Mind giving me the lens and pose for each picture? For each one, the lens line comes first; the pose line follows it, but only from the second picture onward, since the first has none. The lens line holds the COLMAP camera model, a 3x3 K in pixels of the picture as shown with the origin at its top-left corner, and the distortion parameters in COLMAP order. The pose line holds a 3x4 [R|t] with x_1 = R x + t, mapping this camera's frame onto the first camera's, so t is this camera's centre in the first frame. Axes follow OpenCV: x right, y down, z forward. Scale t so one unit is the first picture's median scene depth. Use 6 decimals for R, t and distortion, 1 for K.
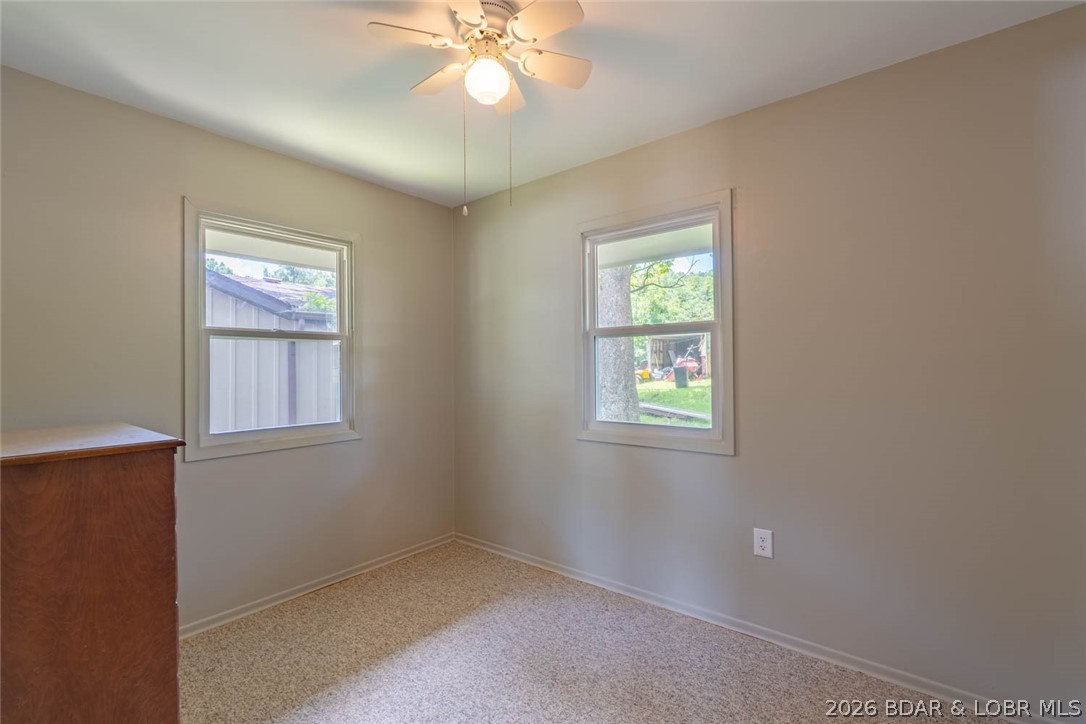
lens RADIAL K [[478.6, 0, 537.3], [0, 478.6, 363.3], [0, 0, 1]] dist [-0.001340, -0.000118]
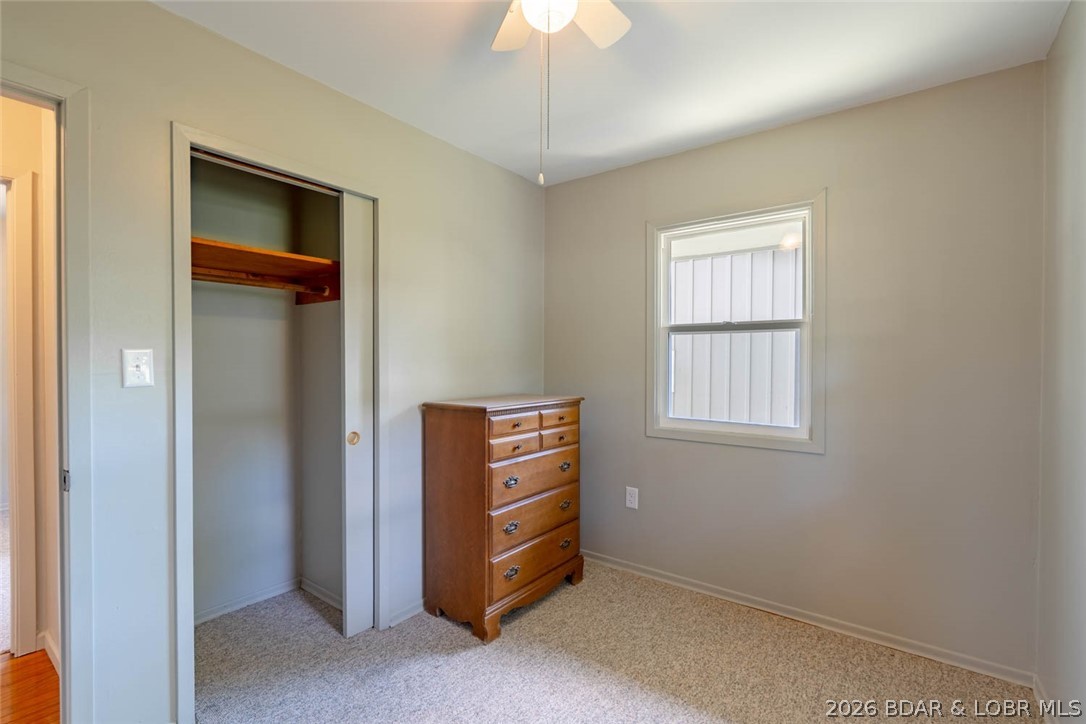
lens RADIAL K [[478.6, 0, 537.3], [0, 478.6, 363.3], [0, 0, 1]] dist [-0.001340, -0.000118]
pose [[0.057198, 0.019778, -0.998167, 0.425472], [0.007846, 0.999764, 0.020259, -0.008665], [0.998332, -0.008990, 0.057029, 0.572486]]
